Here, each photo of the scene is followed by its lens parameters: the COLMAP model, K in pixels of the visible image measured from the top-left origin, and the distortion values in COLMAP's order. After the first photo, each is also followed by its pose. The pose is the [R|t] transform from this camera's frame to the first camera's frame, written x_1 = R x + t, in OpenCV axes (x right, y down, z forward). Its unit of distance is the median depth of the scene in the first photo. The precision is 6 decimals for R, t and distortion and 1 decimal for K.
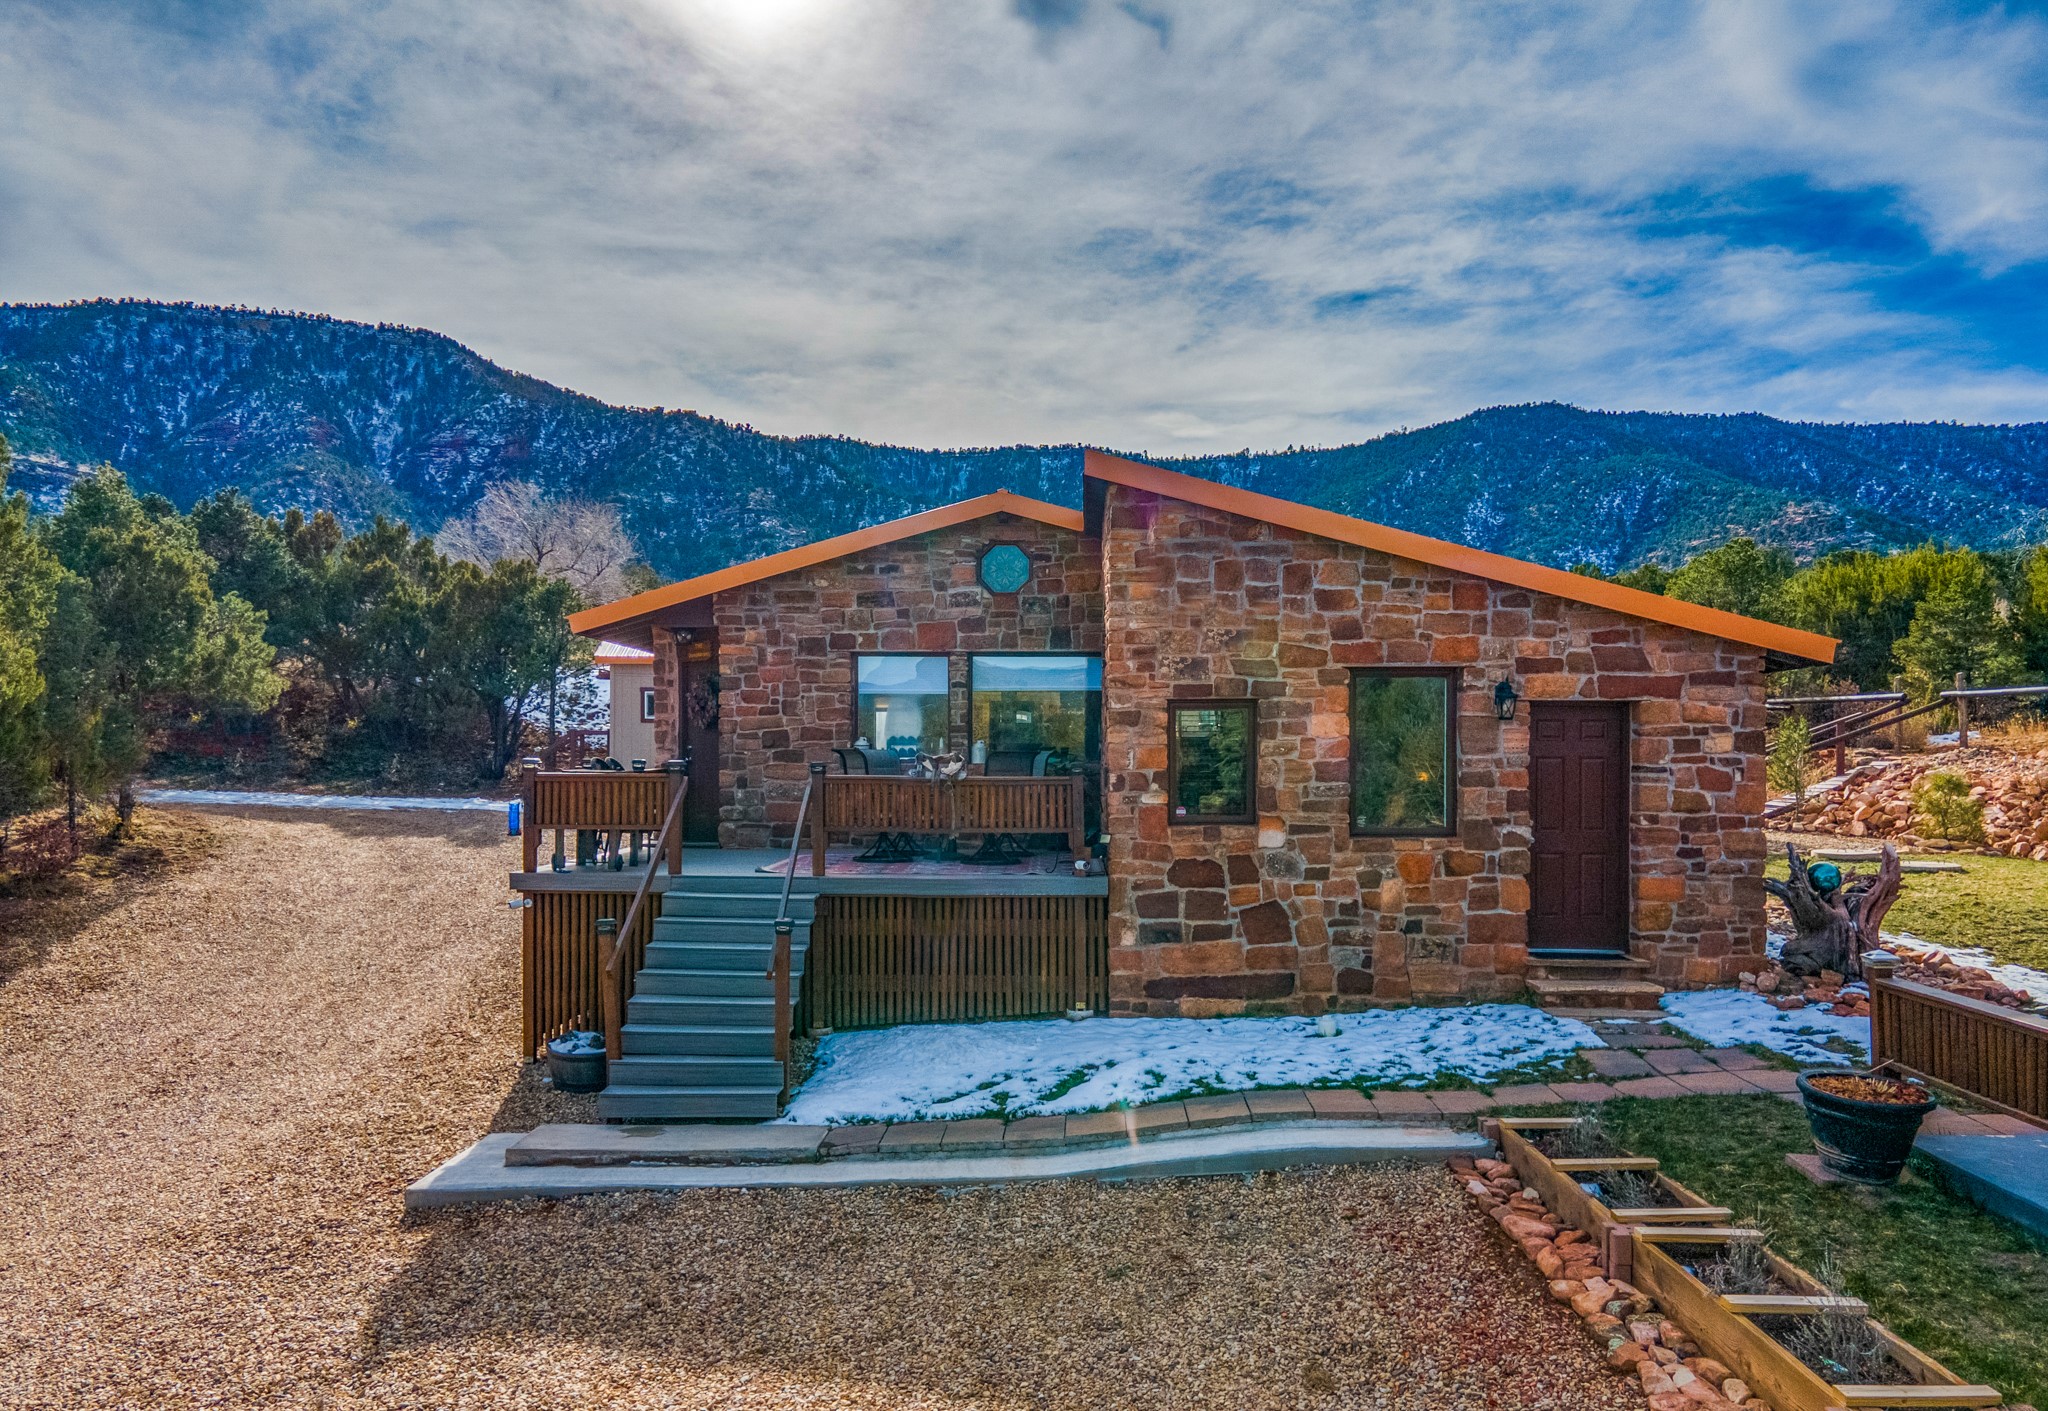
lens RADIAL K [[1498.4, 0, 1021.6], [0, 1498.4, 789.5], [0, 0, 1]] dist [0.051516, 0.002540]
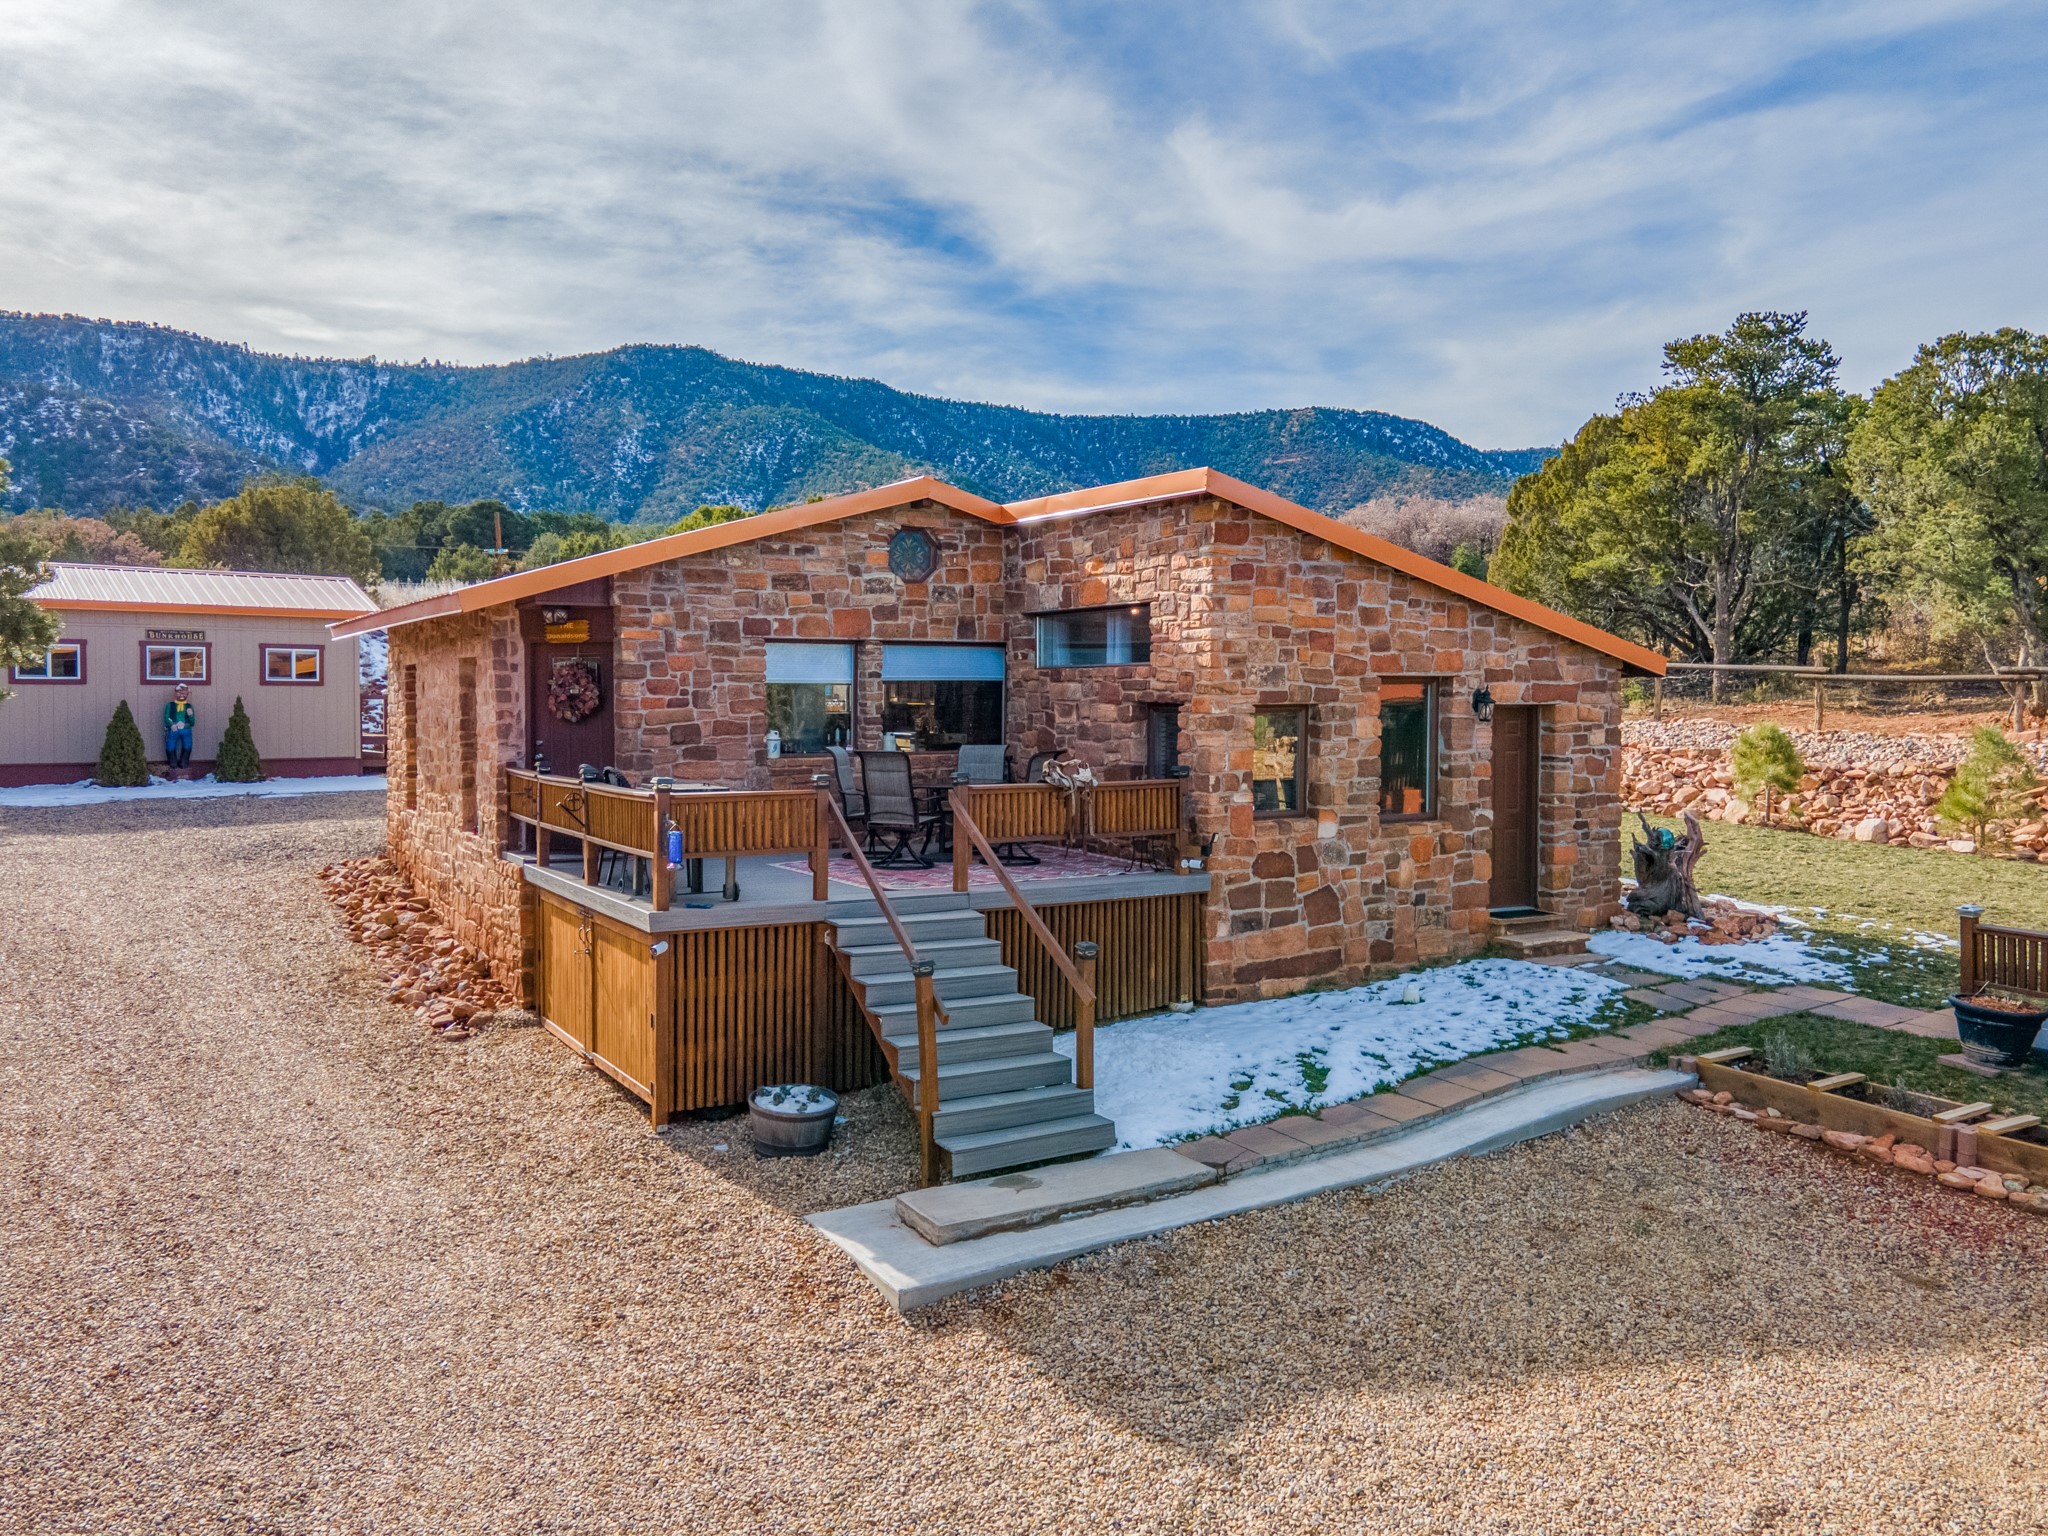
lens RADIAL K [[1525.6, 0, 1028.3], [0, 1525.6, 722.2], [0, 0, 1]] dist [-0.008151, 0.092648]
pose [[0.852577, -0.011055, 0.522484, -0.609475], [0.014012, 0.999900, -0.001708, -0.047651], [-0.522413, 0.008777, 0.852647, 0.154714]]
